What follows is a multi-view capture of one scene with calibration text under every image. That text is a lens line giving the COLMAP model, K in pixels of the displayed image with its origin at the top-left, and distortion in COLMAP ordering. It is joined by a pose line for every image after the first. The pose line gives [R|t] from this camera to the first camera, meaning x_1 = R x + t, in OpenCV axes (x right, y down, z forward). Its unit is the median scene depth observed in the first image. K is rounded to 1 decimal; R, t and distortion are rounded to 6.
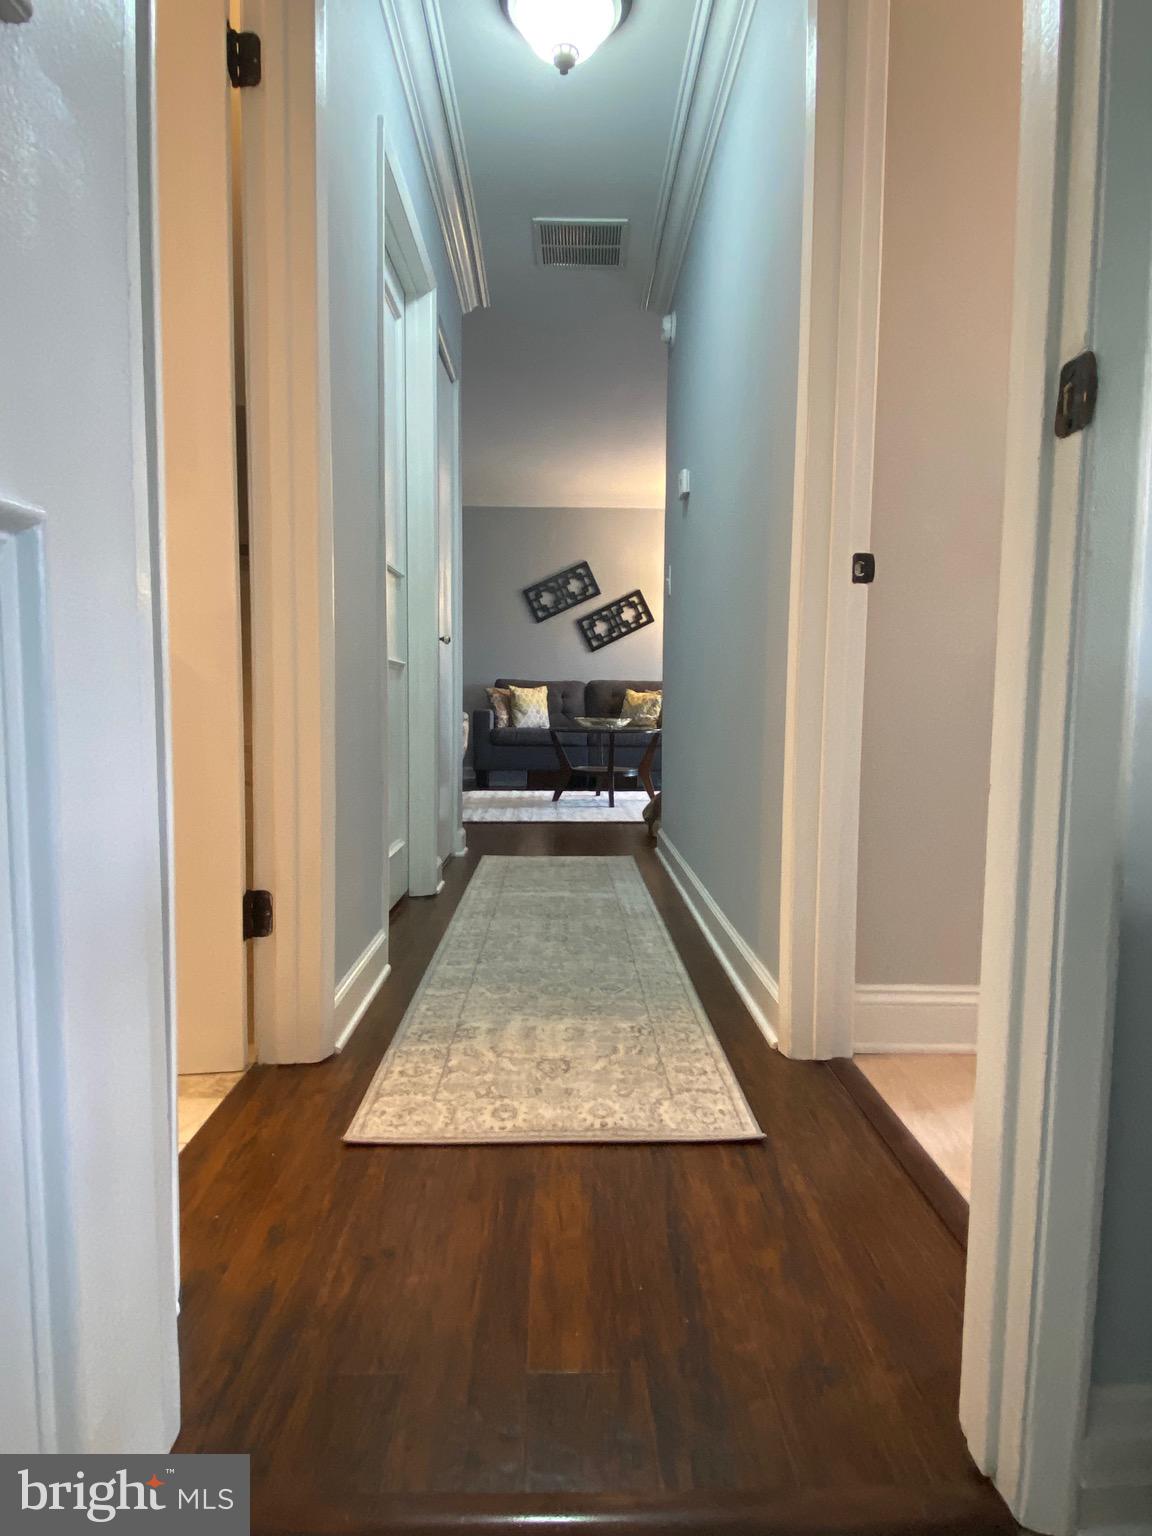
lens RADIAL K [[834.0, 0, 578.2], [0, 834.0, 767.5], [0, 0, 1]] dist [-0.002470, -0.000973]
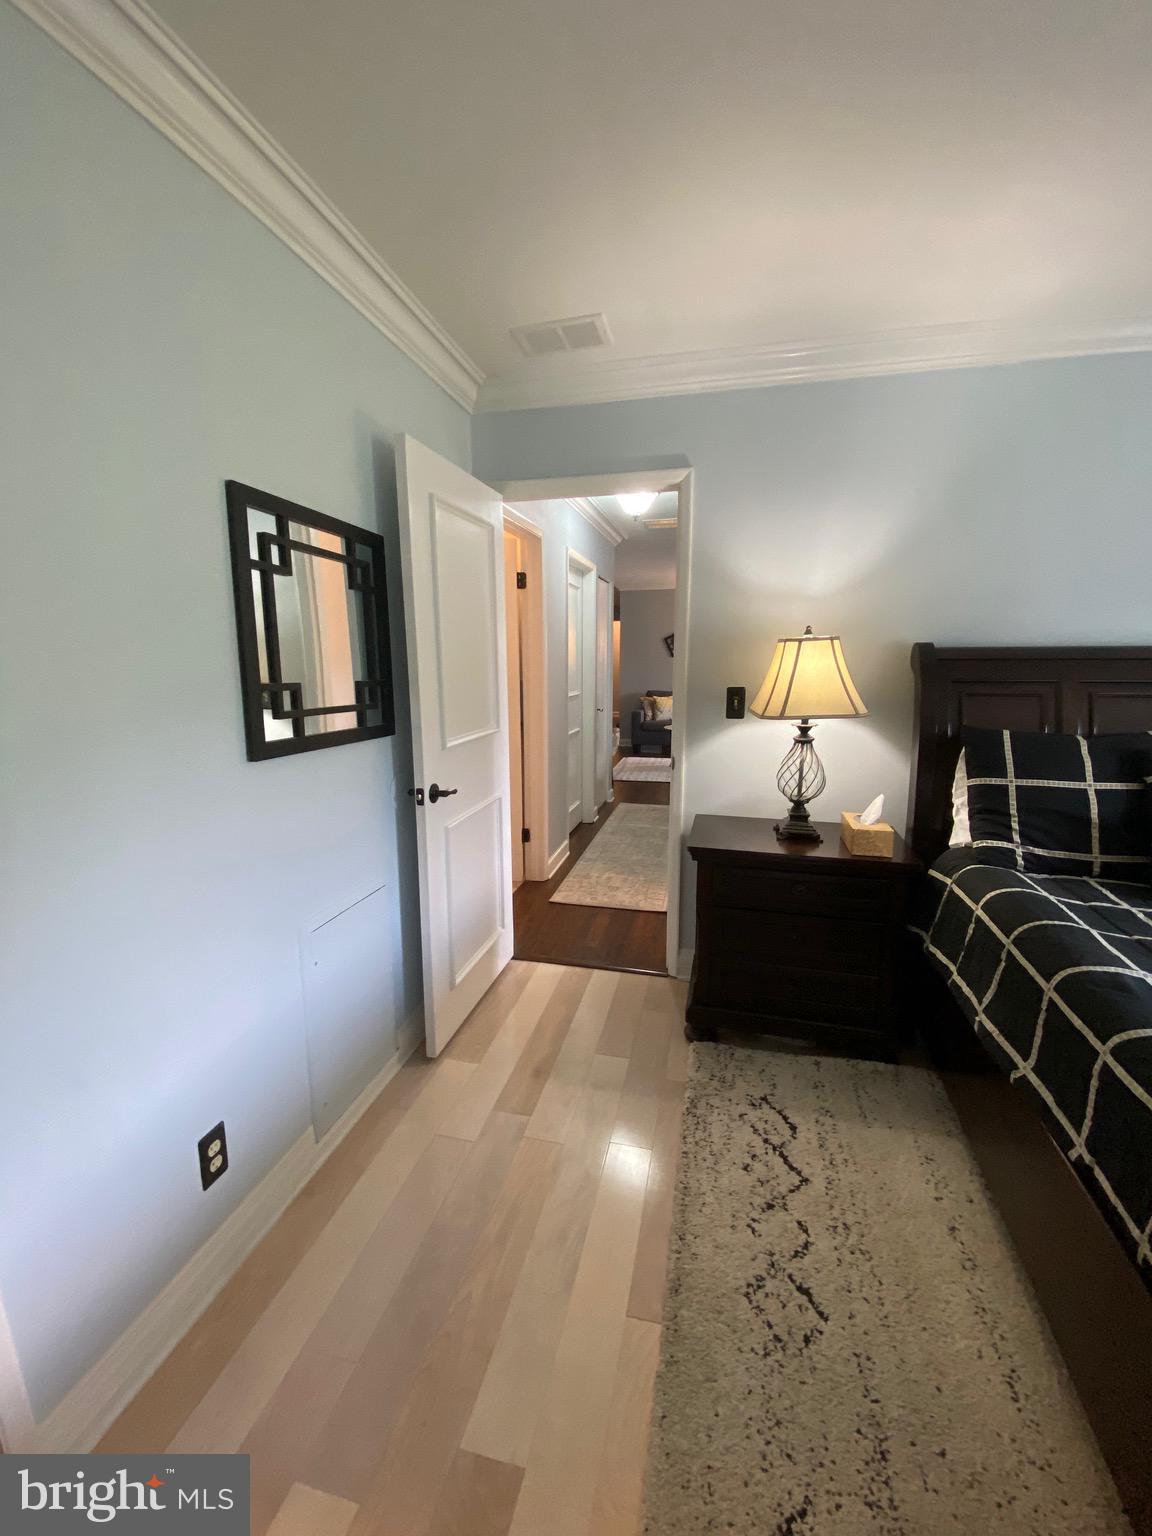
lens RADIAL K [[618.2, 0, 576.4], [0, 618.2, 766.1], [0, 0, 1]] dist [0.000897, -0.014504]
pose [[0.964072, 0.034944, -0.263331, 0.342287], [-0.006515, 0.994122, 0.108068, -0.281646], [0.265560, -0.102470, 0.958633, -0.978965]]
